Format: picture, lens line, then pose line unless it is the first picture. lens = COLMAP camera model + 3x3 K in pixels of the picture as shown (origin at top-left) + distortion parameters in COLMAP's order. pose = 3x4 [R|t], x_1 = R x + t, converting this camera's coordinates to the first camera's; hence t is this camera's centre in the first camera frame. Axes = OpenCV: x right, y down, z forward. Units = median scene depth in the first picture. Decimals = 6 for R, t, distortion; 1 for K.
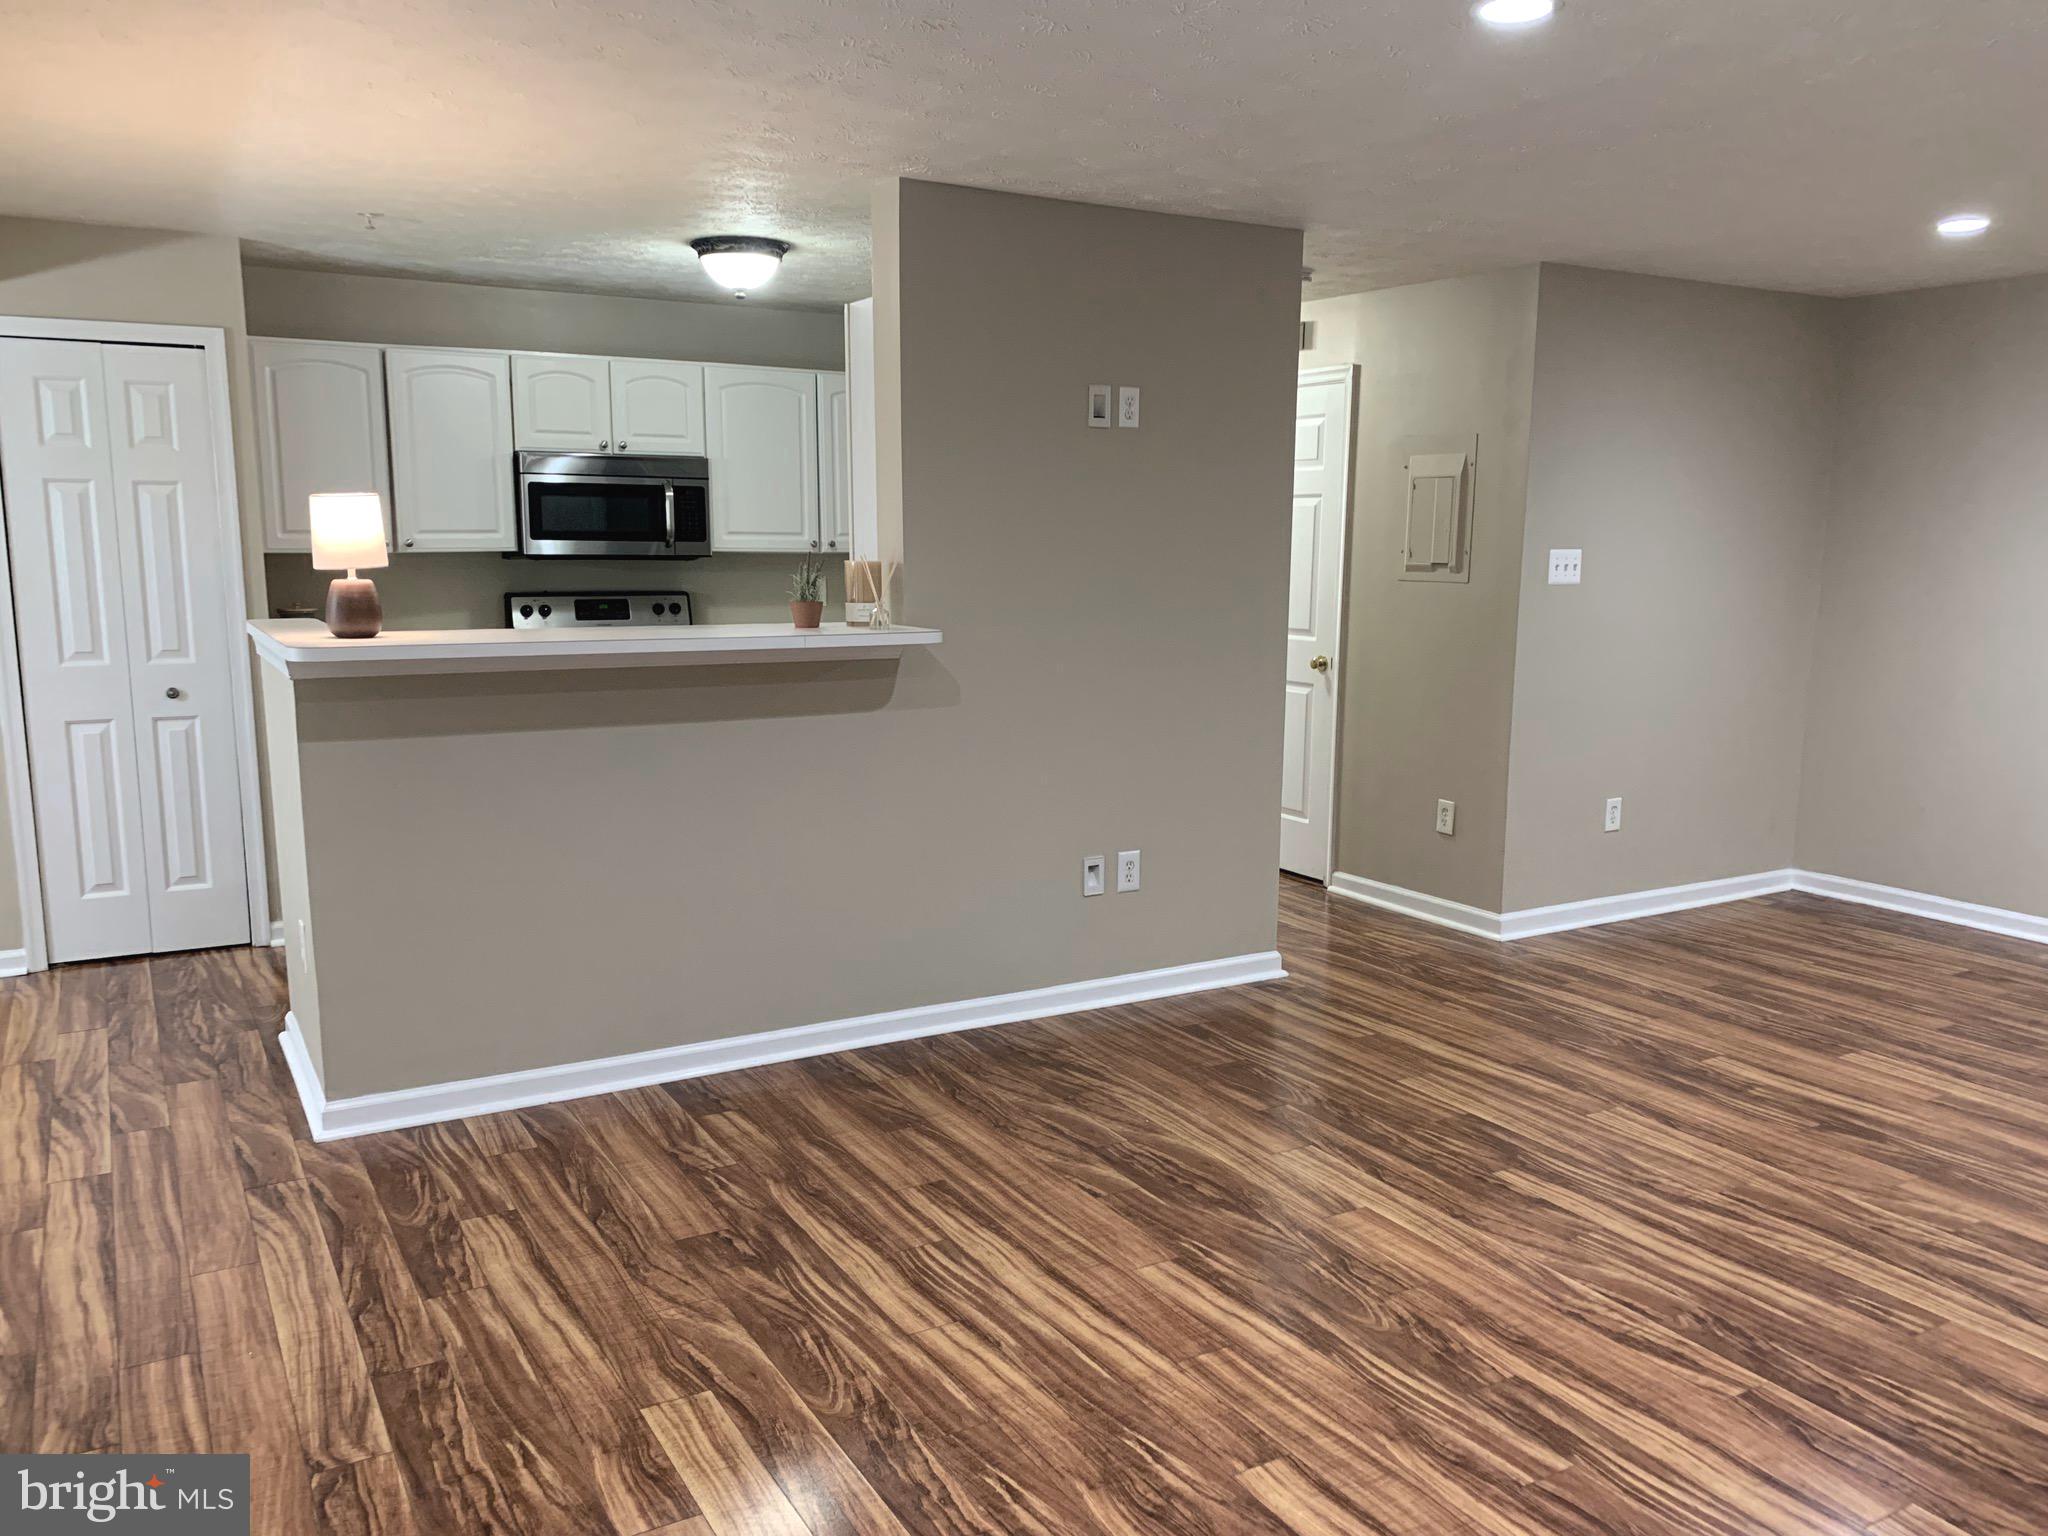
lens RADIAL K [[1574.6, 0, 1022.2], [0, 1574.6, 785.8], [0, 0, 1]] dist [0.049570, -0.060922]
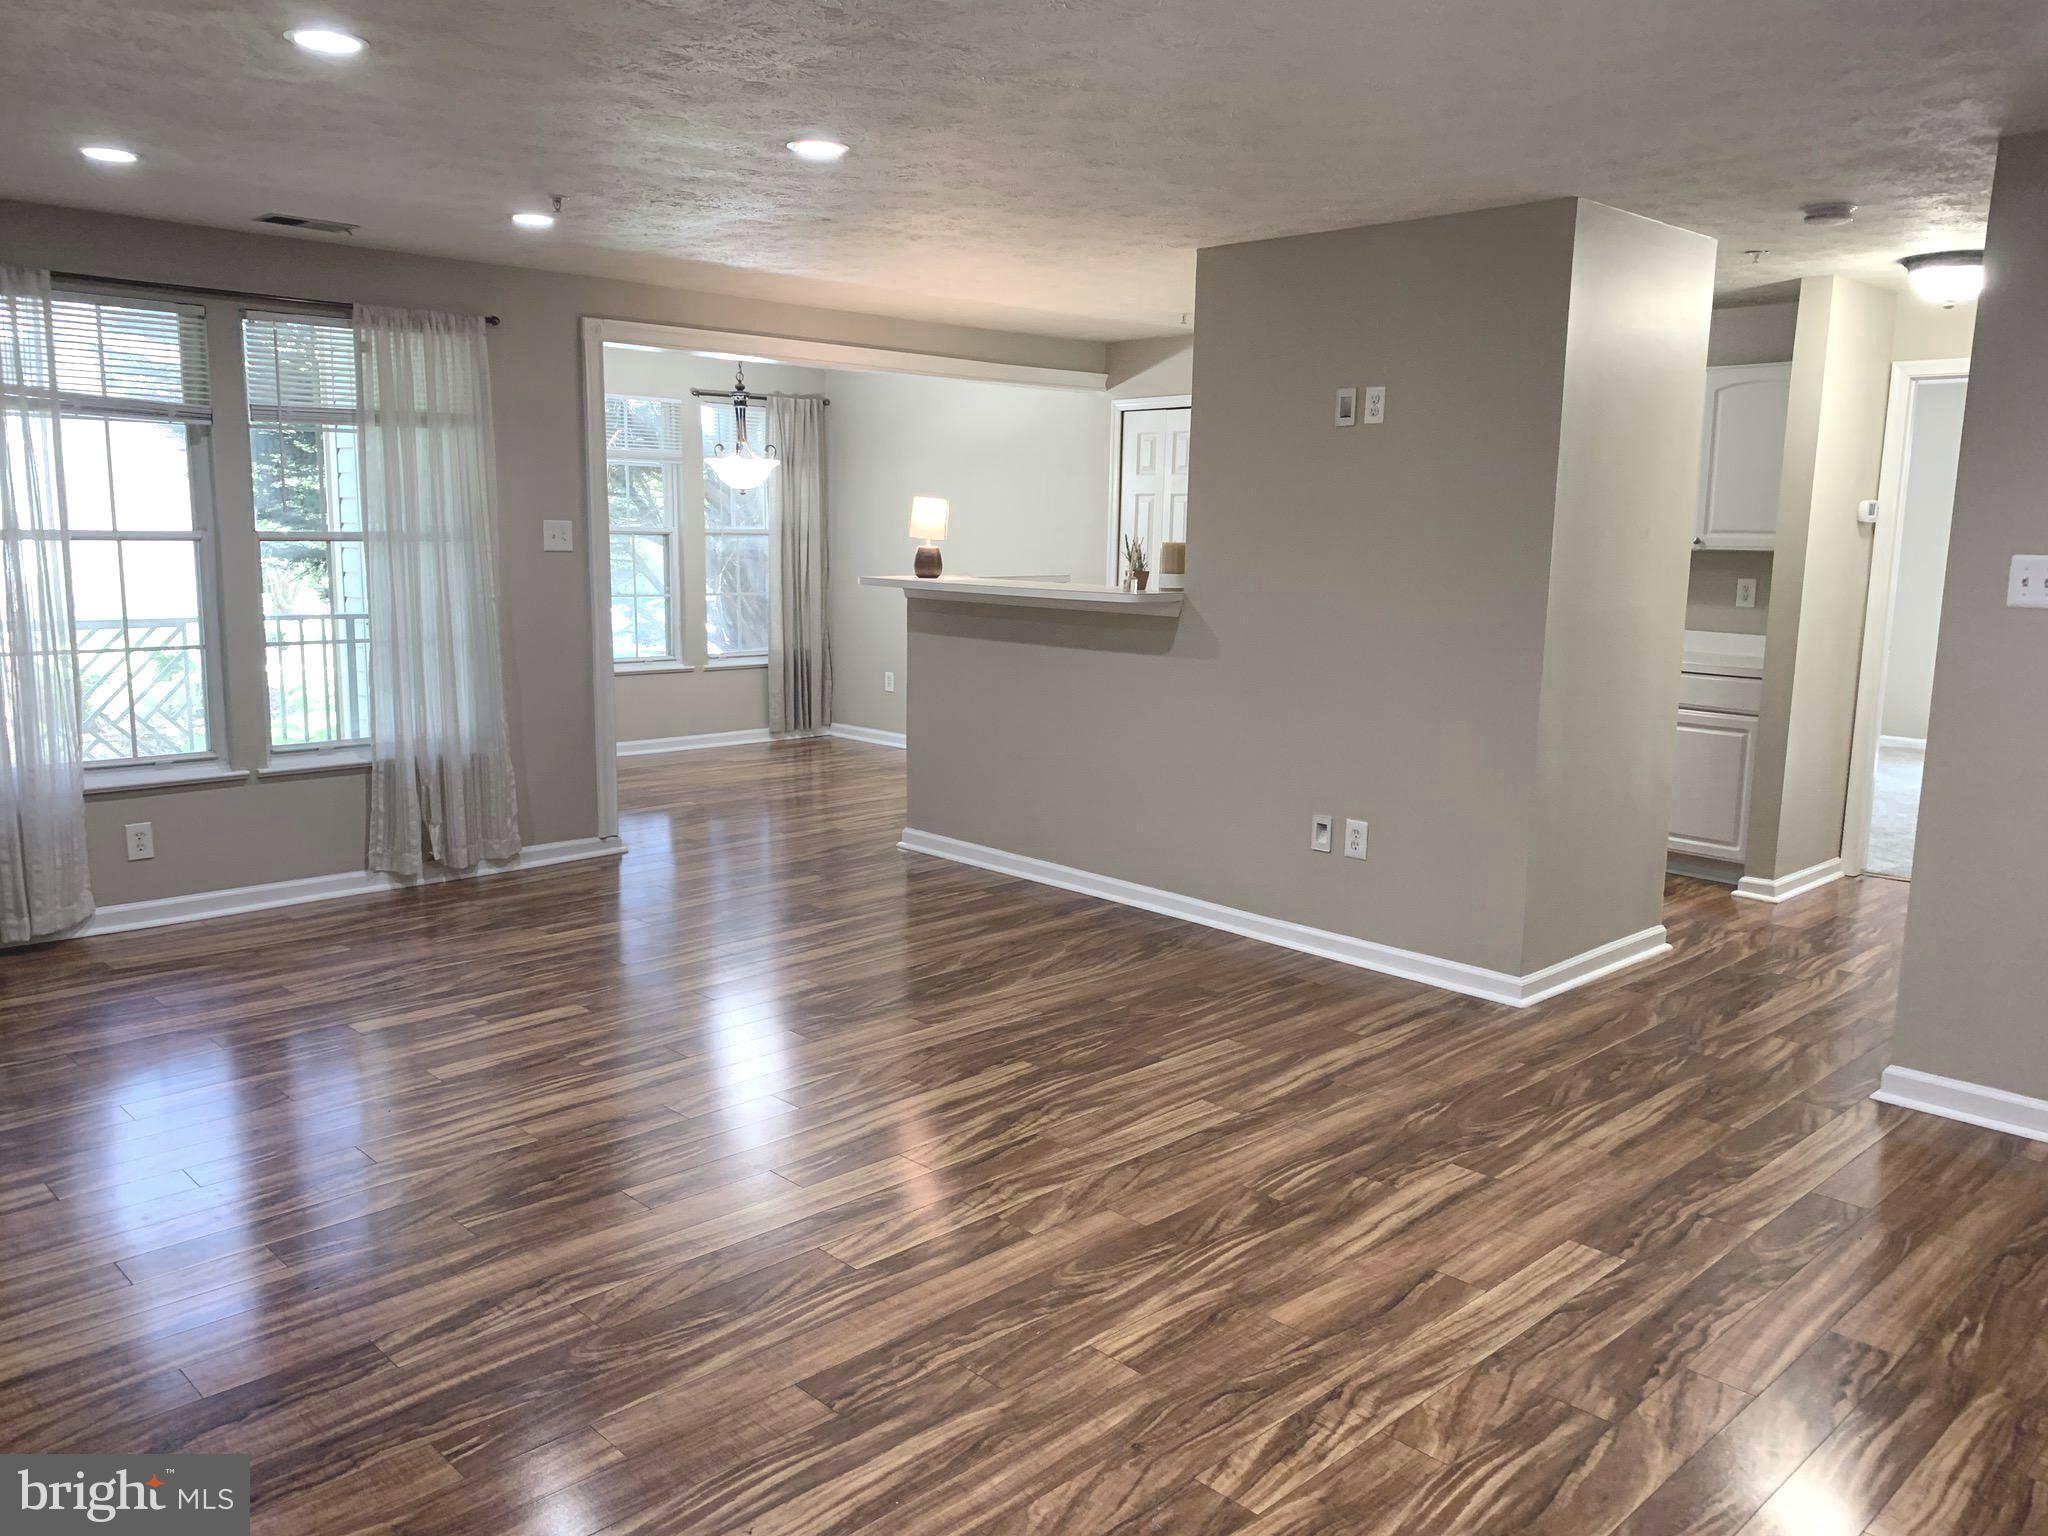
lens RADIAL K [[1574.6, 0, 1013.9], [0, 1574.6, 761.8], [0, 0, 1]] dist [0.049570, -0.060922]
pose [[0.233510, 0.146598, -0.961240, 1.282369], [-0.173046, 0.979054, 0.107277, -0.088570], [0.956832, 0.141289, 0.253987, 0.620707]]
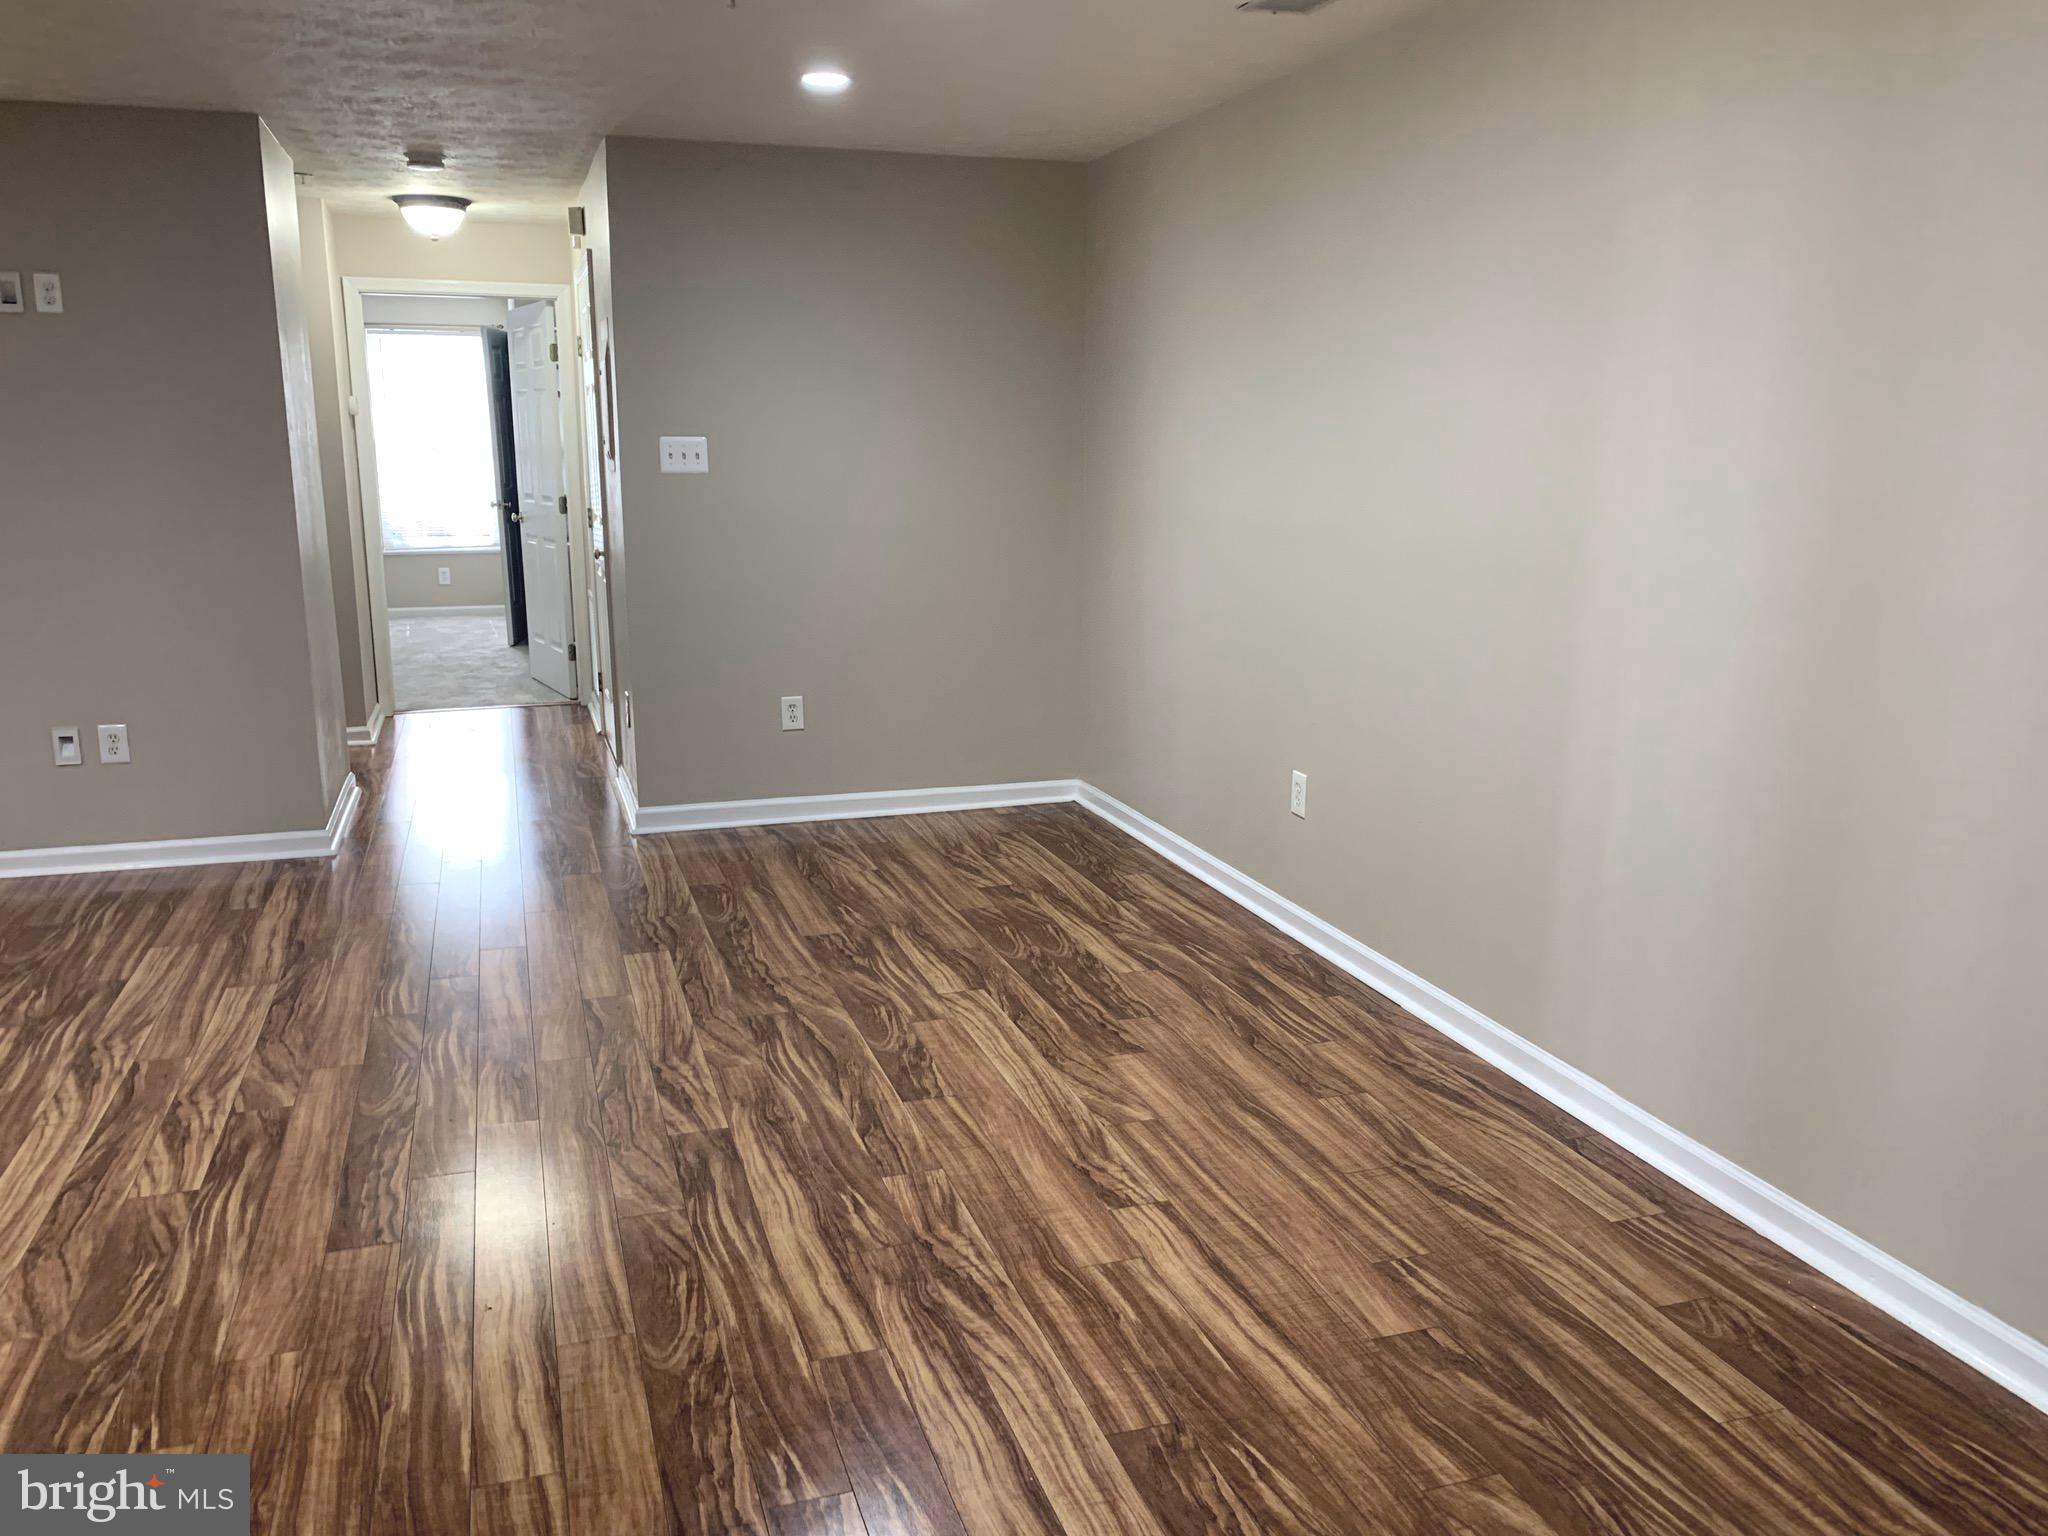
lens RADIAL K [[1574.6, 0, 1019.3], [0, 1574.6, 780.6], [0, 0, 1]] dist [0.049570, -0.060922]
pose [[0.976558, 0.040624, -0.211387, 1.091724], [-0.029148, 0.997941, 0.057124, 0.000970], [0.213272, -0.049623, 0.975732, 0.121982]]
